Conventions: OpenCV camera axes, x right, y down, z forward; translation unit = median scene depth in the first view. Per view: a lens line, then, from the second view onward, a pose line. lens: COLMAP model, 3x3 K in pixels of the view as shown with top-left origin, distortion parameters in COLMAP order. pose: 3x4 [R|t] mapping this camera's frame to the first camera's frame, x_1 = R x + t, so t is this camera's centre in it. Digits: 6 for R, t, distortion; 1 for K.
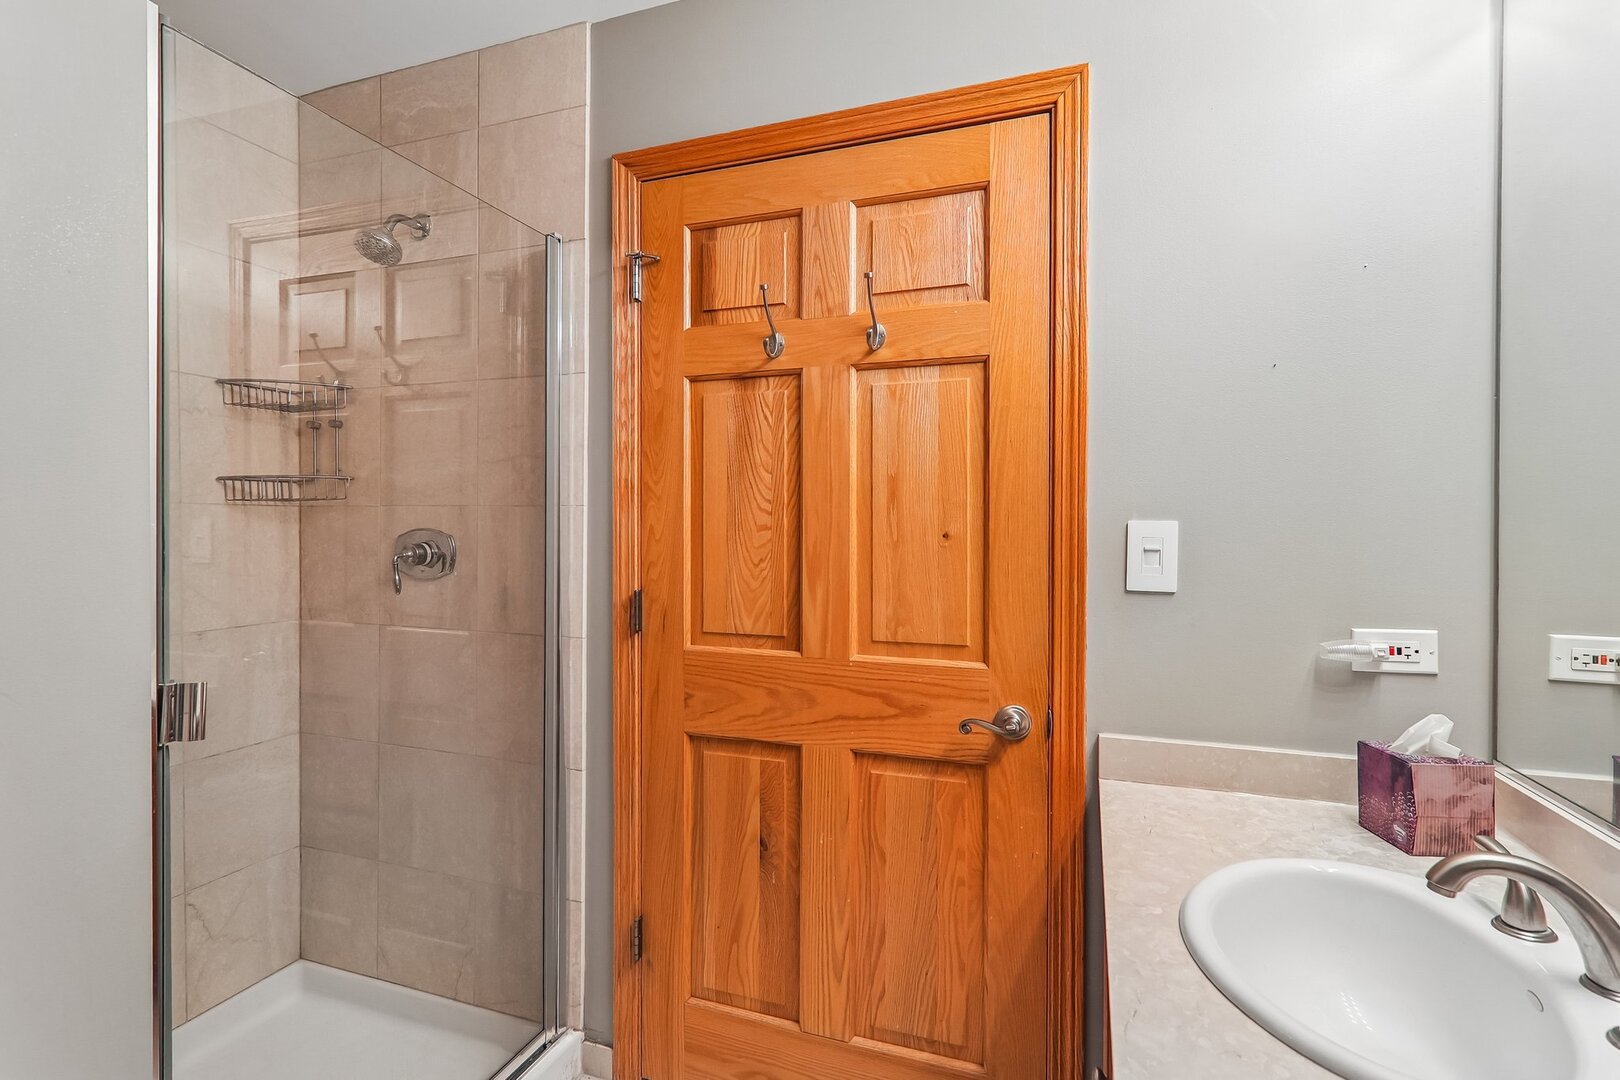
lens RADIAL K [[752.8, 0, 814.4], [0, 752.8, 537.6], [0, 0, 1]] dist [-0.012135, 0.000037]
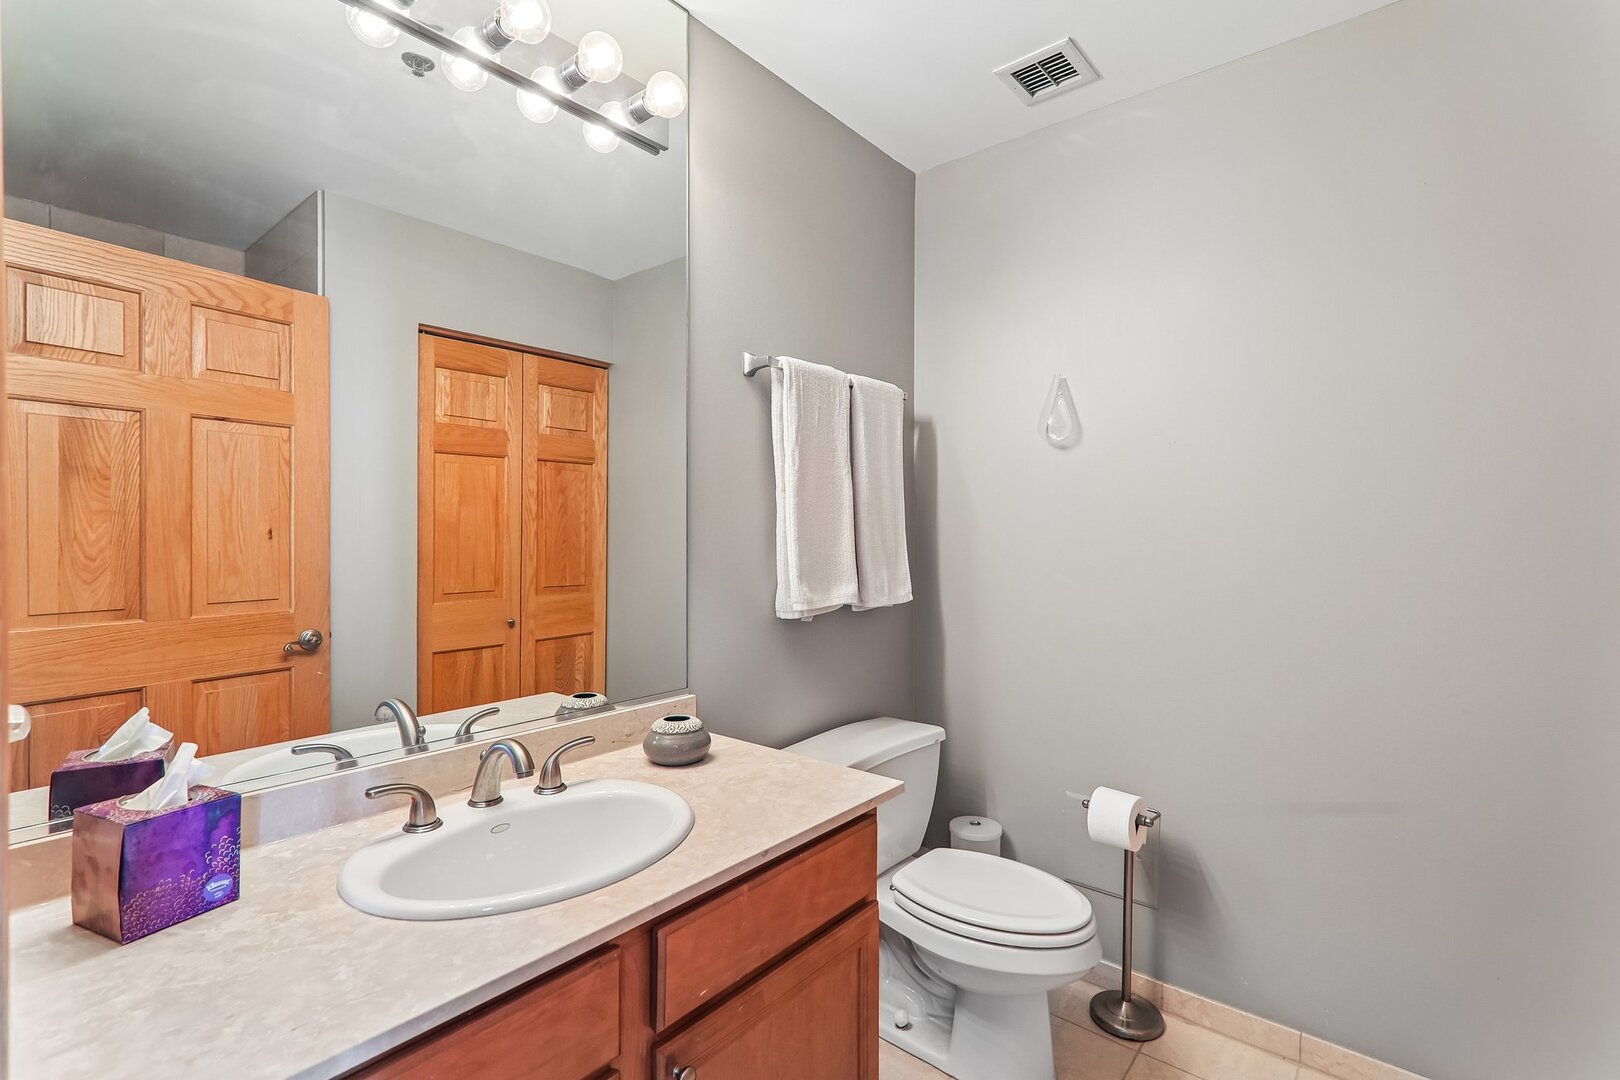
lens RADIAL K [[752.8, 0, 814.4], [0, 752.8, 537.6], [0, 0, 1]] dist [-0.012135, 0.000037]
pose [[-0.941423, -0.004942, 0.337191, -0.142388], [-0.000628, 0.999917, 0.012901, -0.016767], [-0.337227, 0.011934, -0.941348, 1.539713]]
